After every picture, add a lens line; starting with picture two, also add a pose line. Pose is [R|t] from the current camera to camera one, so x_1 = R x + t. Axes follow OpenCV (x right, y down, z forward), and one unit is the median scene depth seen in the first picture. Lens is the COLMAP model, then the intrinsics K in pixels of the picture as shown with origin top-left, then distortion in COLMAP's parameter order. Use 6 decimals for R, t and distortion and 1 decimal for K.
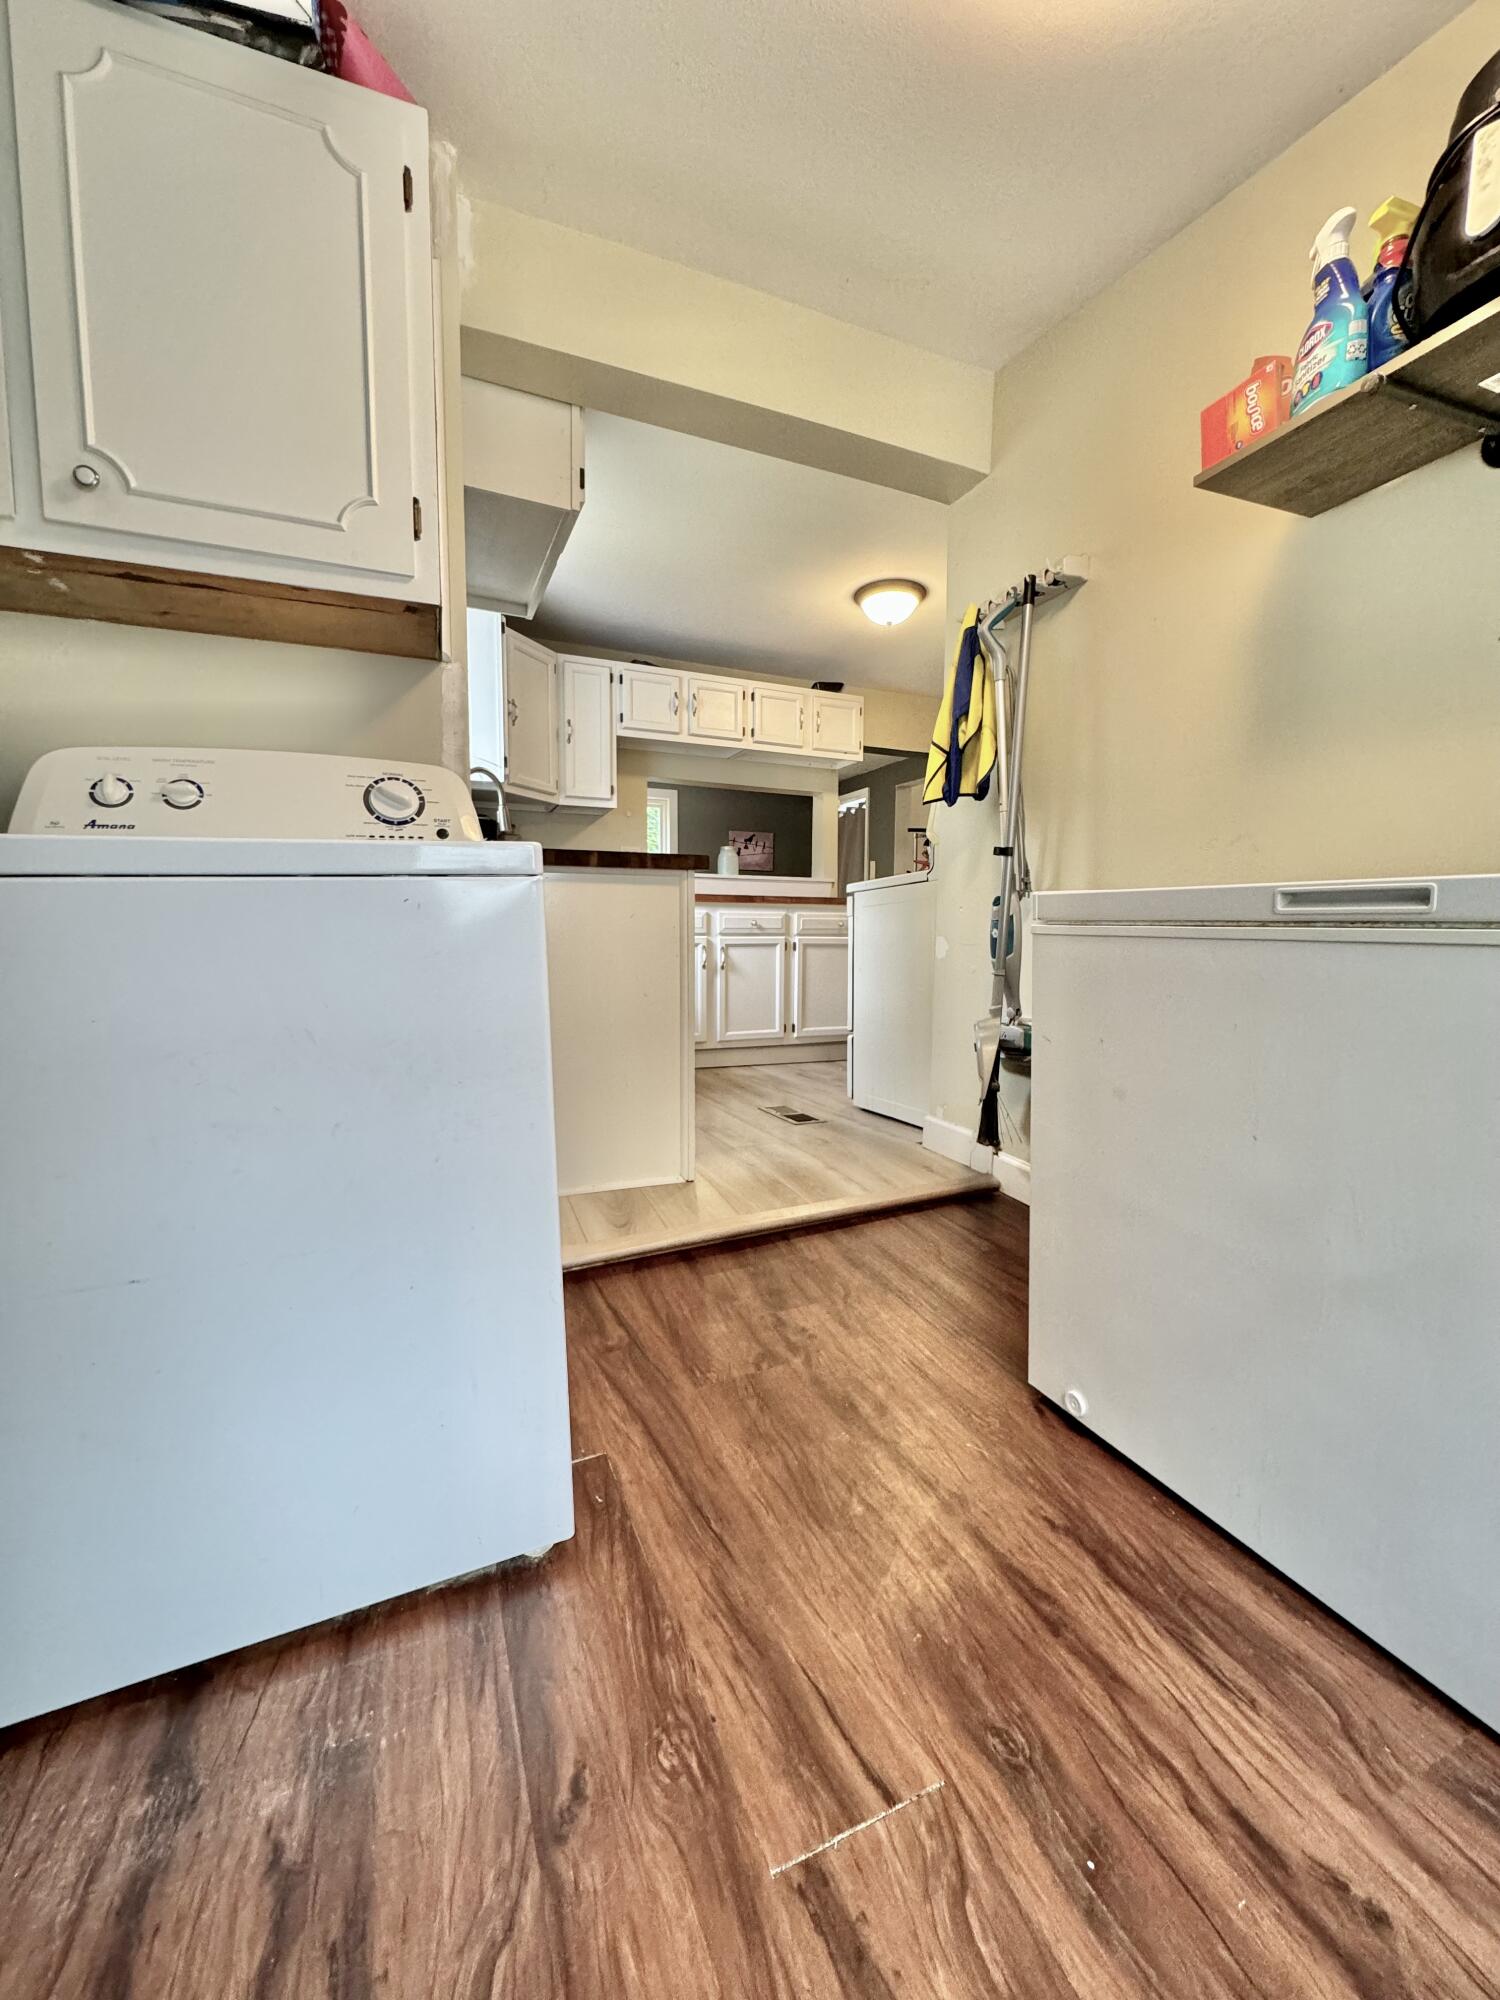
lens RADIAL K [[796.5, 0, 741.8], [0, 796.5, 998.8], [0, 0, 1]] dist [-0.003456, 0.000949]
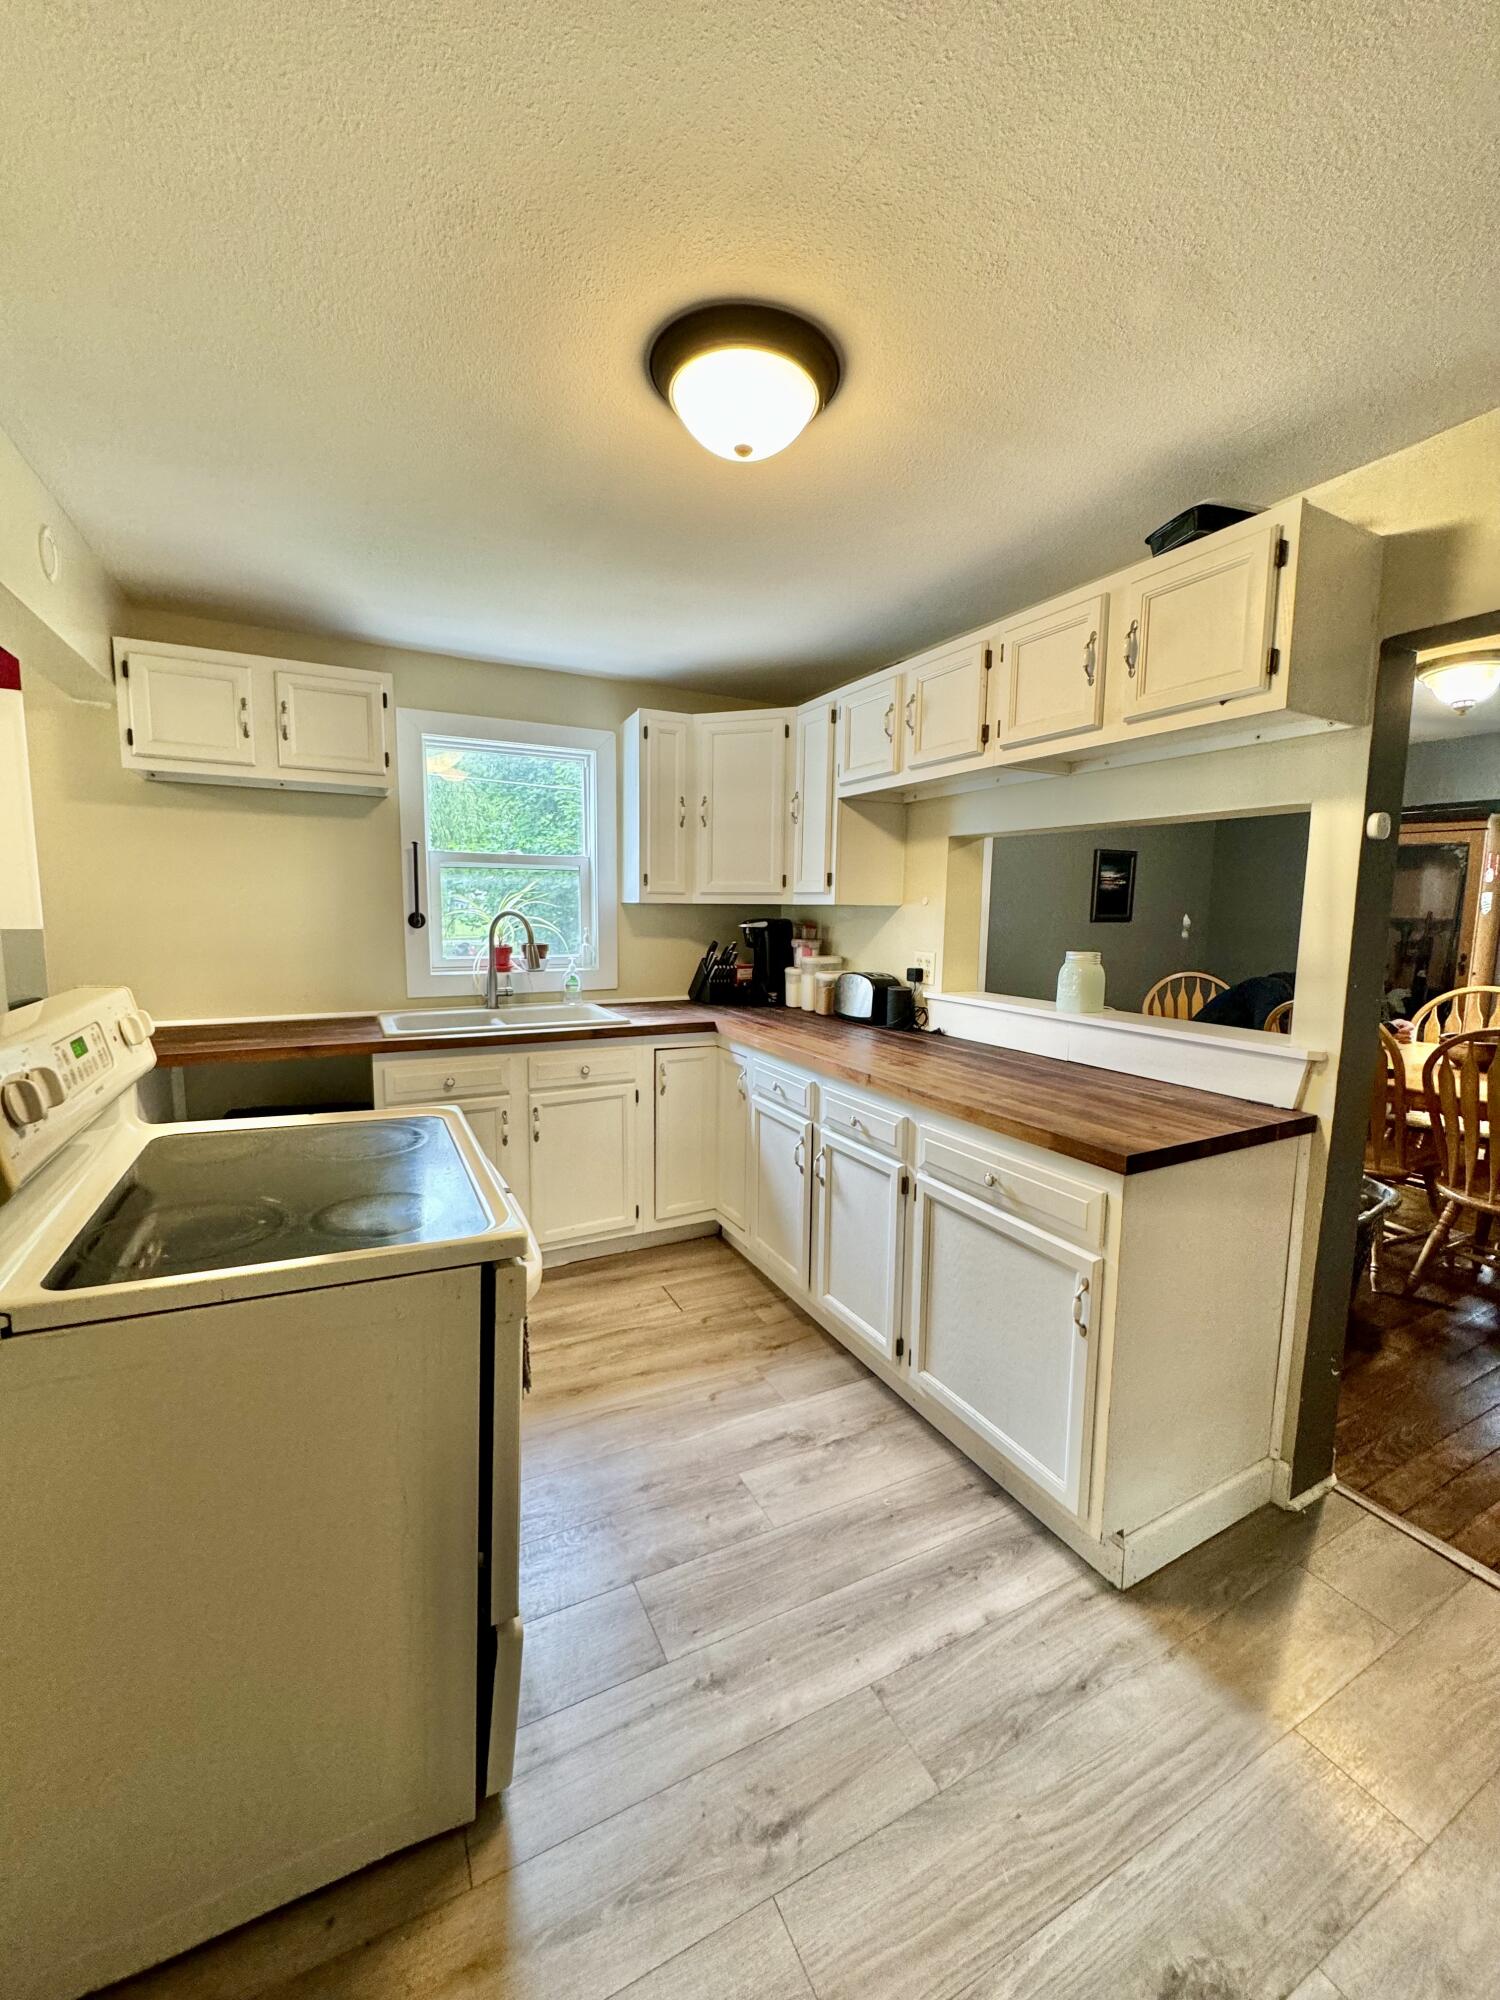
lens RADIAL K [[796.5, 0, 751.7], [0, 796.5, 995.3], [0, 0, 1]] dist [-0.003456, 0.000949]
pose [[0.075275, 0.105934, -0.991520, 0.518414], [-0.091585, 0.990873, 0.098911, -0.220837], [0.992948, 0.083363, 0.084290, 0.868051]]
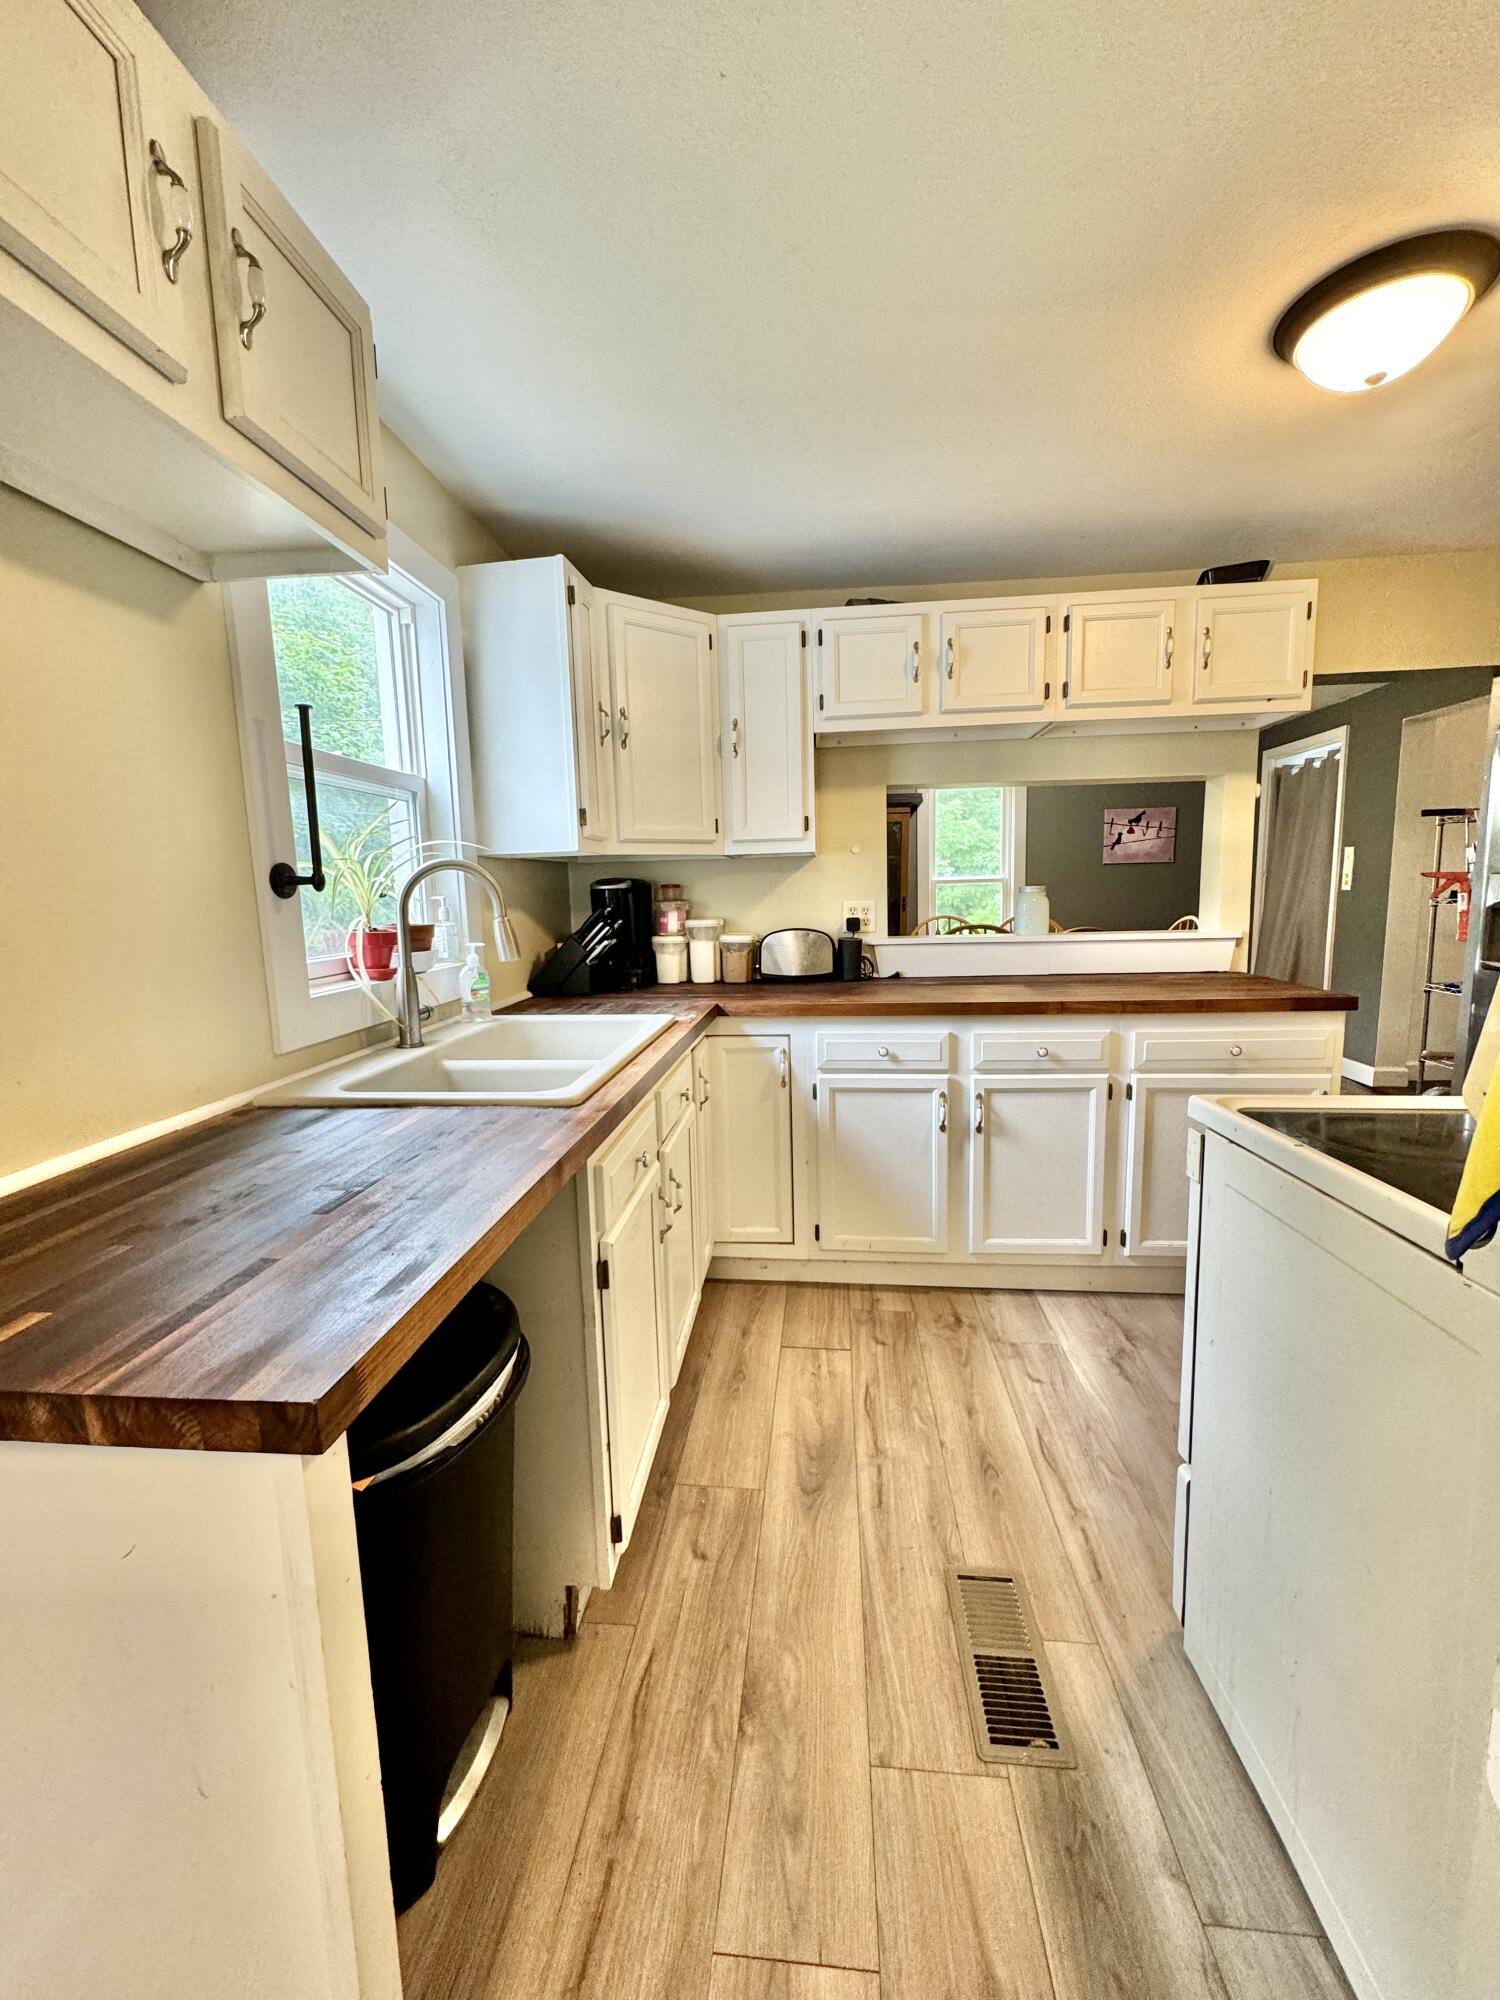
lens RADIAL K [[796.5, 0, 749.7], [0, 796.5, 998.9], [0, 0, 1]] dist [-0.003456, 0.000949]
pose [[0.878909, 0.034317, -0.475754, 0.095569], [-0.006456, 0.998173, 0.060074, -0.160506], [0.476947, -0.049728, 0.877524, 0.422356]]
